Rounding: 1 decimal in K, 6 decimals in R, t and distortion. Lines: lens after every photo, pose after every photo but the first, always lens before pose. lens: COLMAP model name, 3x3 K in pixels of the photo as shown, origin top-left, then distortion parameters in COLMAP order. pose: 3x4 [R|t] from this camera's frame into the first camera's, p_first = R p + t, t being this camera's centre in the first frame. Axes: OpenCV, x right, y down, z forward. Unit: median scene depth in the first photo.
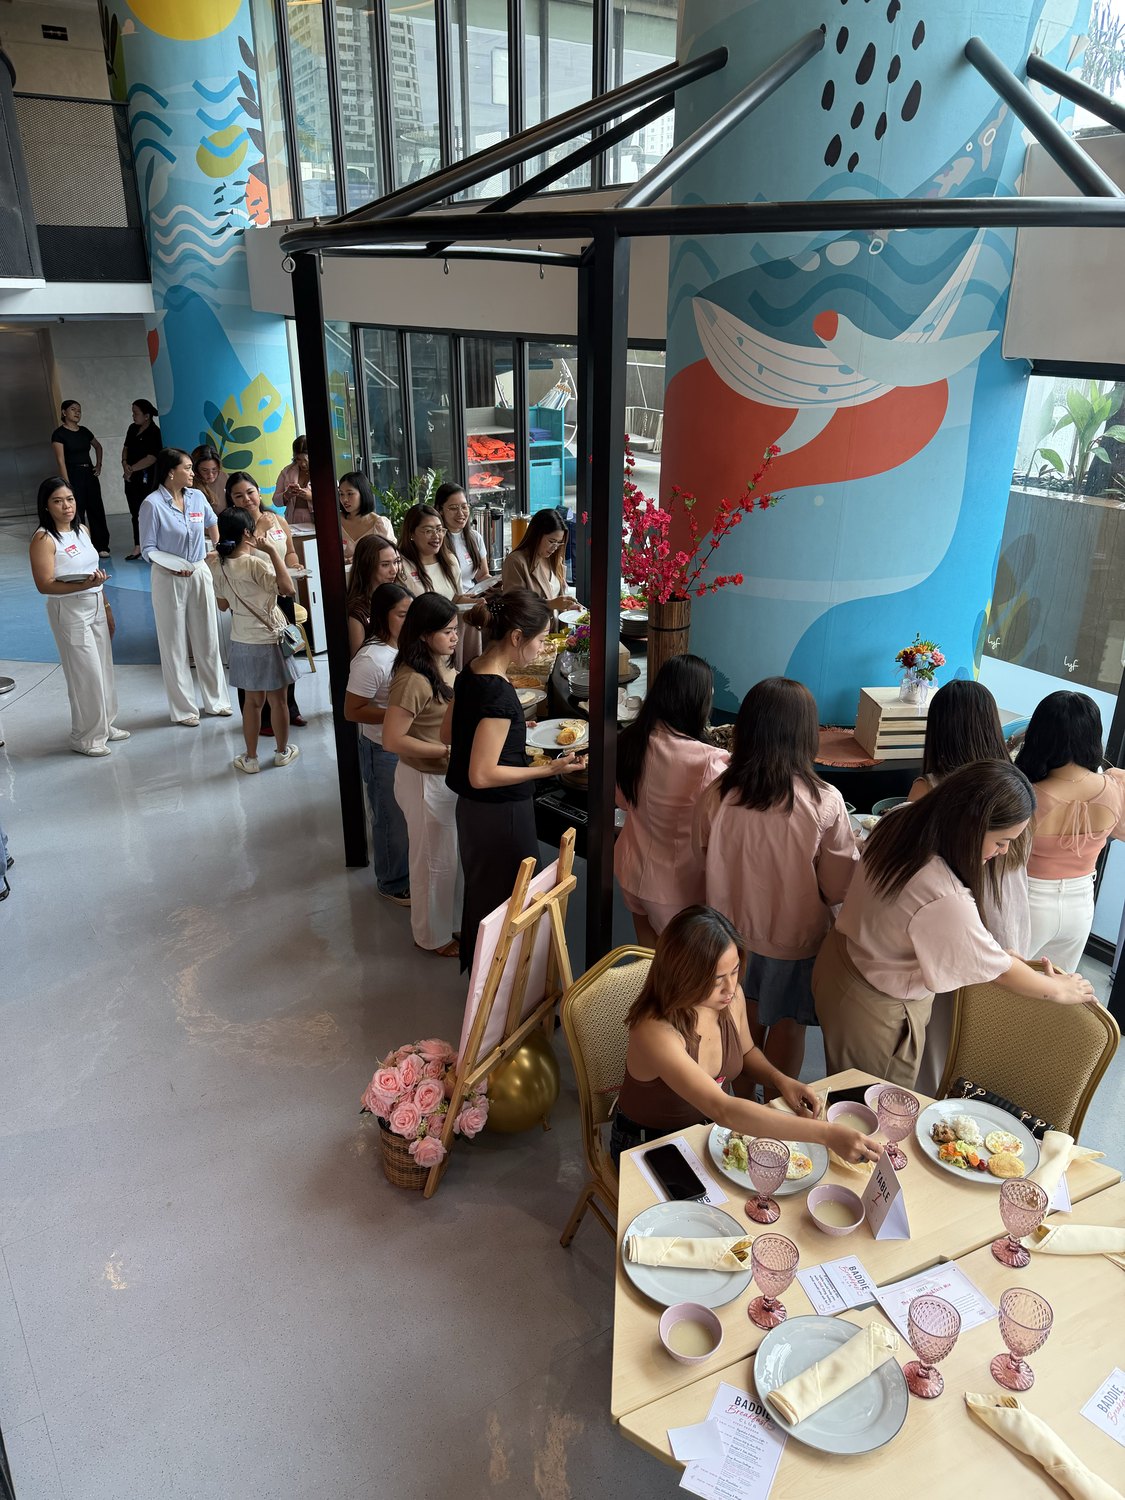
lens RADIAL K [[1065.9, 0, 561.3], [0, 1065.9, 750.5], [0, 0, 1]] dist [-0.005220, -0.009792]
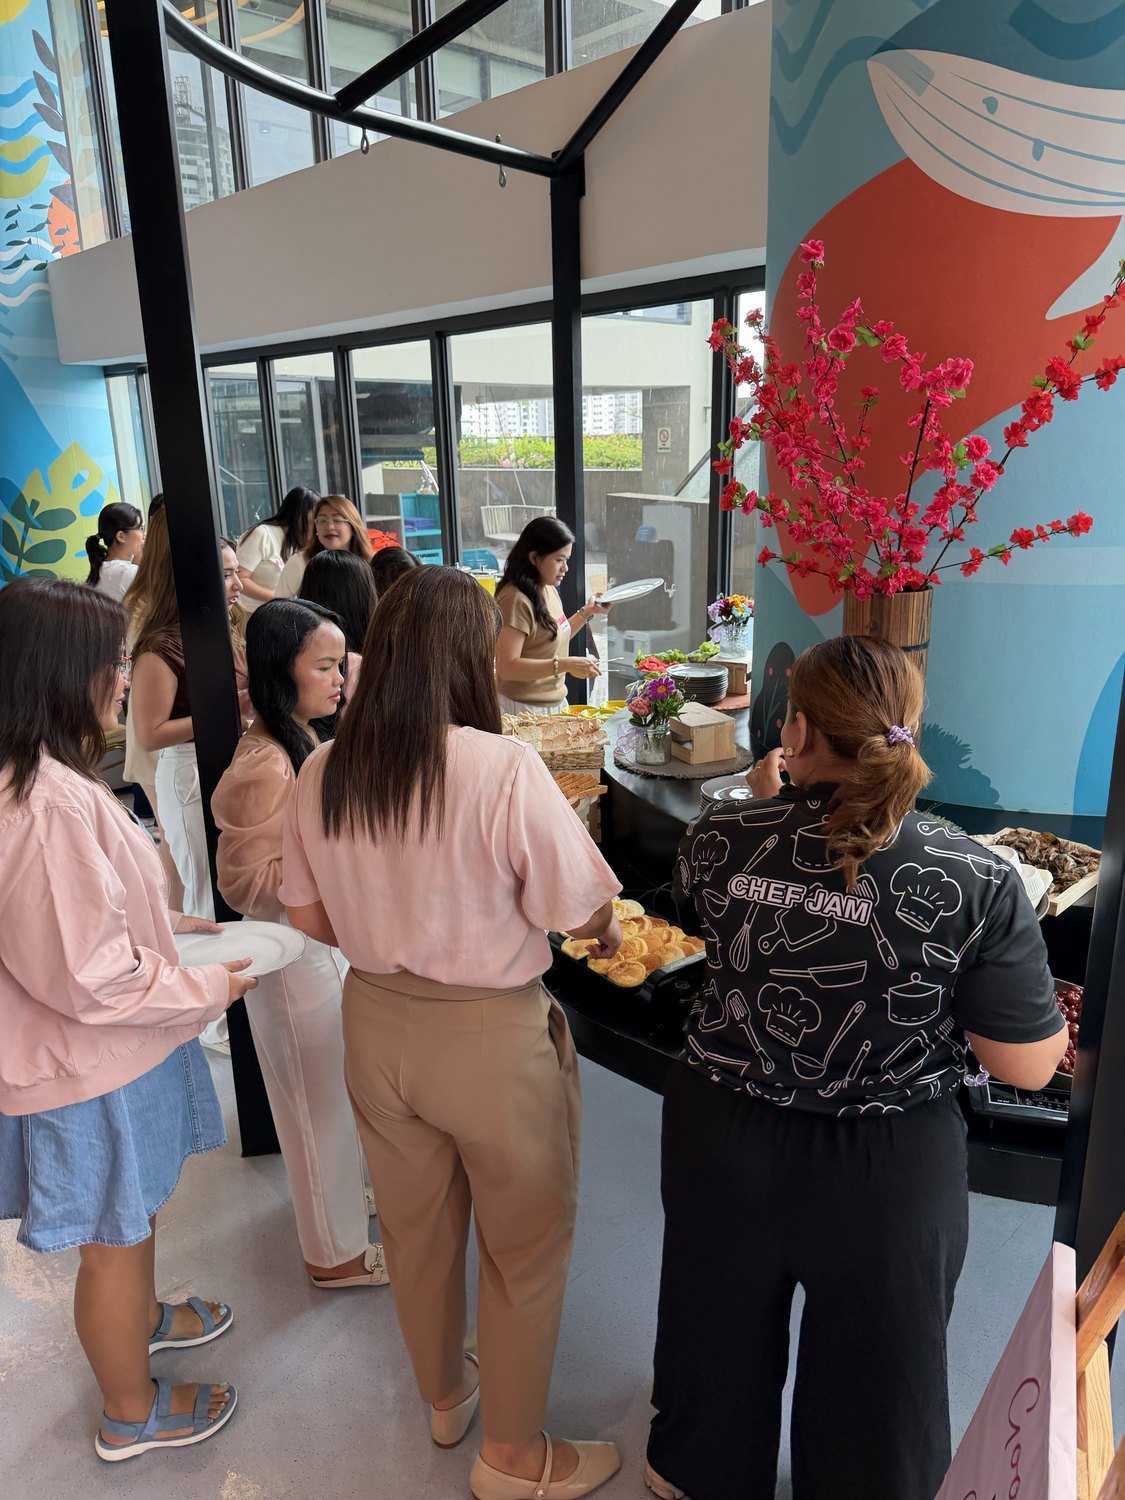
lens RADIAL K [[1065.9, 0, 564.3], [0, 1065.9, 749.4], [0, 0, 1]] dist [-0.005220, -0.009792]
pose [[0.987276, -0.063641, 0.145724, -0.055614], [0.080787, 0.990082, -0.114941, -0.008112], [-0.136964, 0.125251, 0.982626, 0.215672]]
